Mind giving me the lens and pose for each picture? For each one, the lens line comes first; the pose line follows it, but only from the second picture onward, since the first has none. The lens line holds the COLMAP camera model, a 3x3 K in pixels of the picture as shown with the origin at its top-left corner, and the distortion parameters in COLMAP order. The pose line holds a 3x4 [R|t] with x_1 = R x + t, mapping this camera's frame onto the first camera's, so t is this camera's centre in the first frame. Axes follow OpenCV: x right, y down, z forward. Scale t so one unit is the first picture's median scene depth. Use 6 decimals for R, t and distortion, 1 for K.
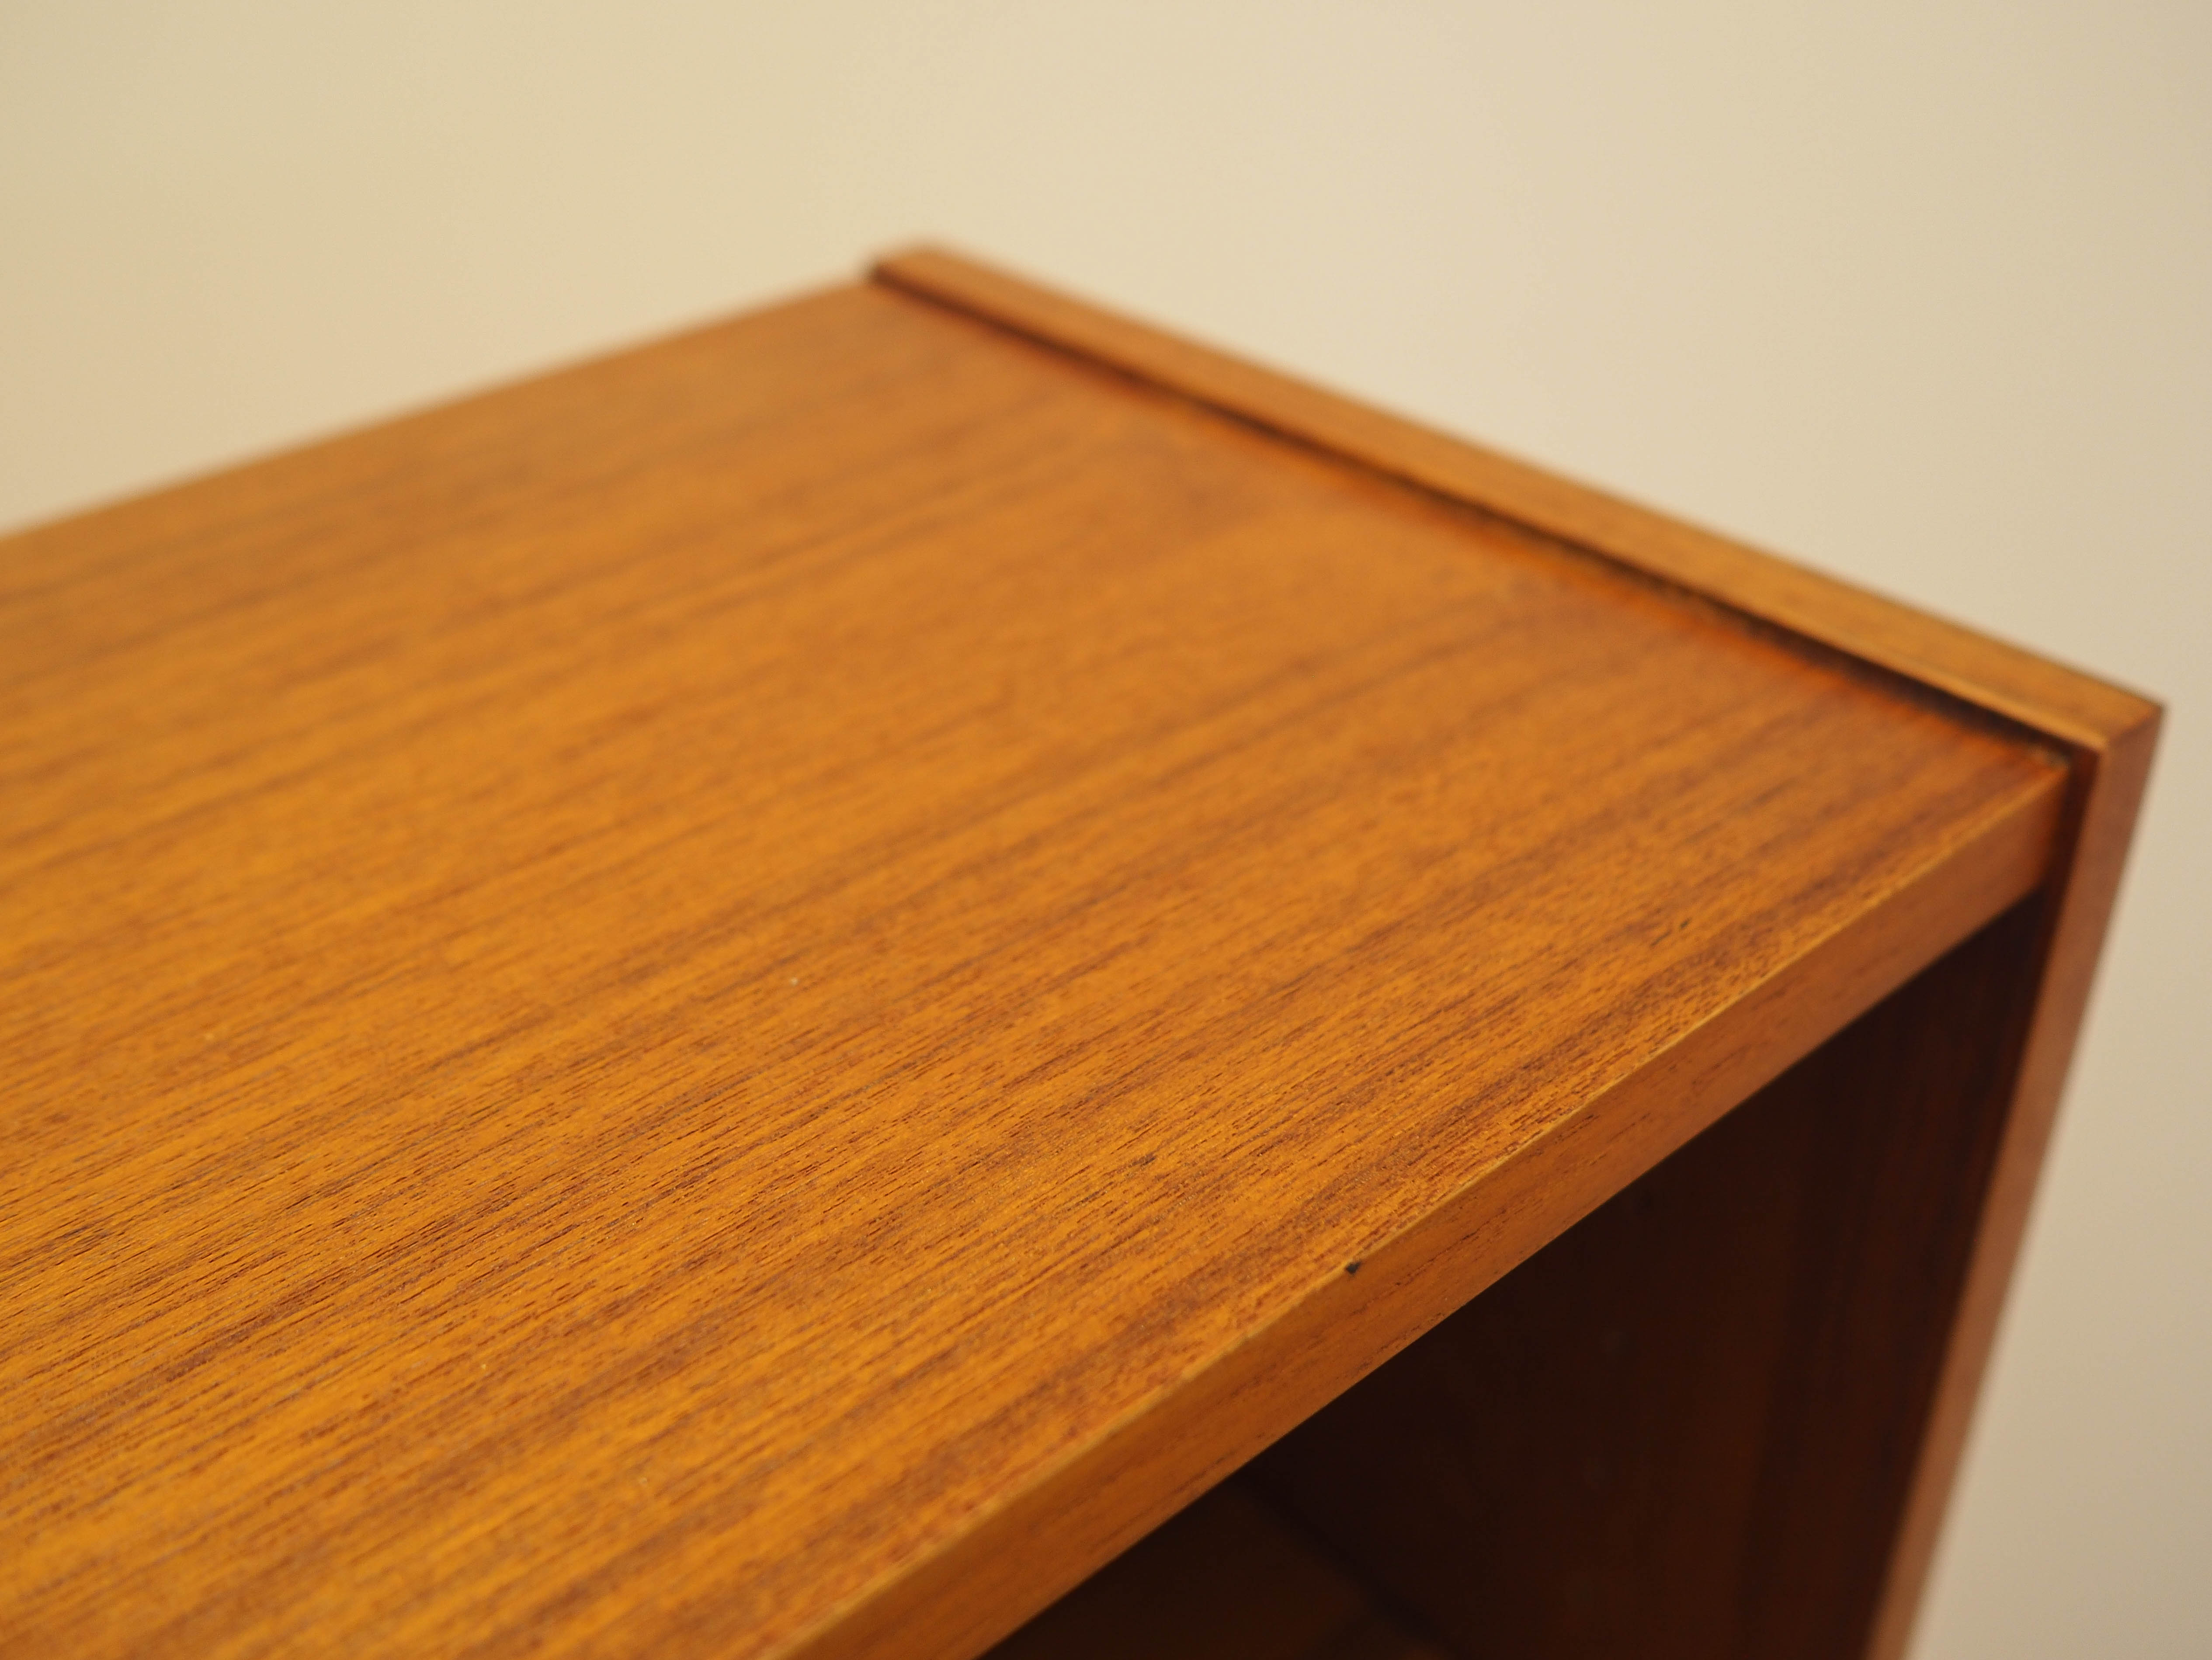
lens RADIAL K [[2564.9, 0, 1109.7], [0, 2564.9, 831.7], [0, 0, 1]] dist [0.005803, 0.000000]
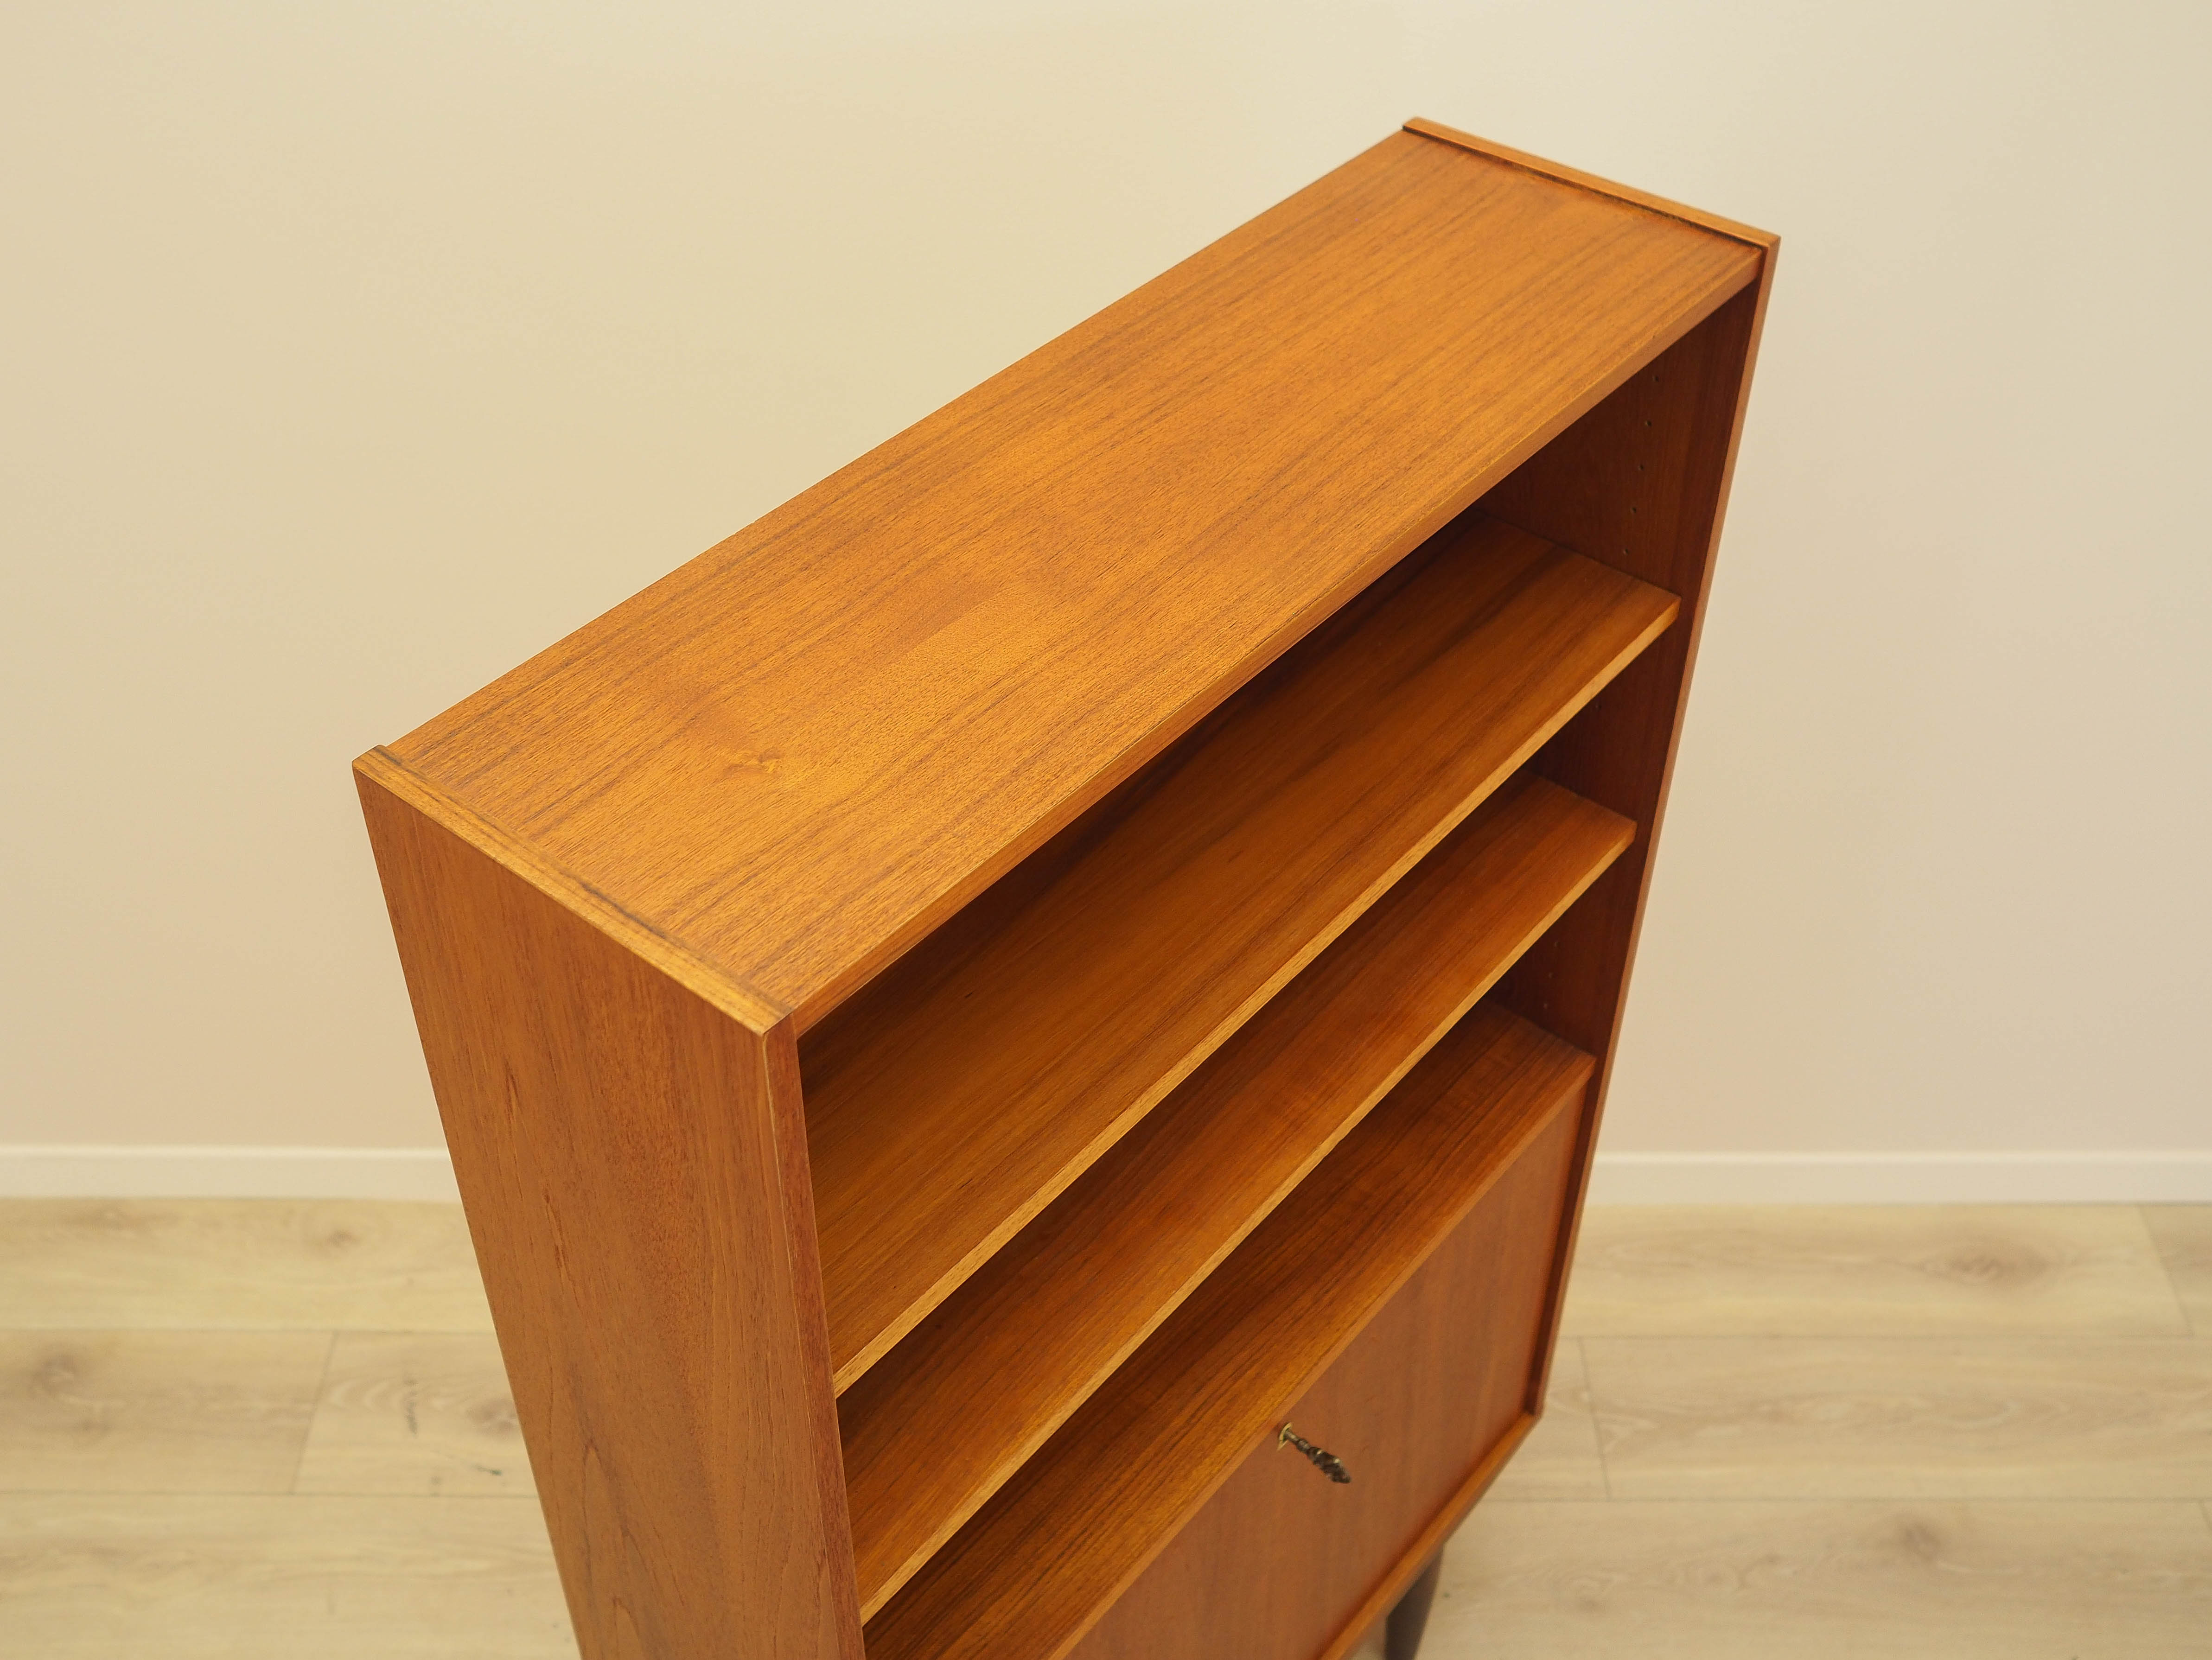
lens RADIAL K [[2565.0, 0, 1120.2], [0, 2565.0, 808.7], [0, 0, 1]] dist [0.005803, 0.000000]
pose [[0.988774, -0.082331, 0.124694, -1.443263], [0.064352, 0.987785, 0.141911, 0.237574], [-0.134854, -0.132294, 0.981994, -3.562097]]
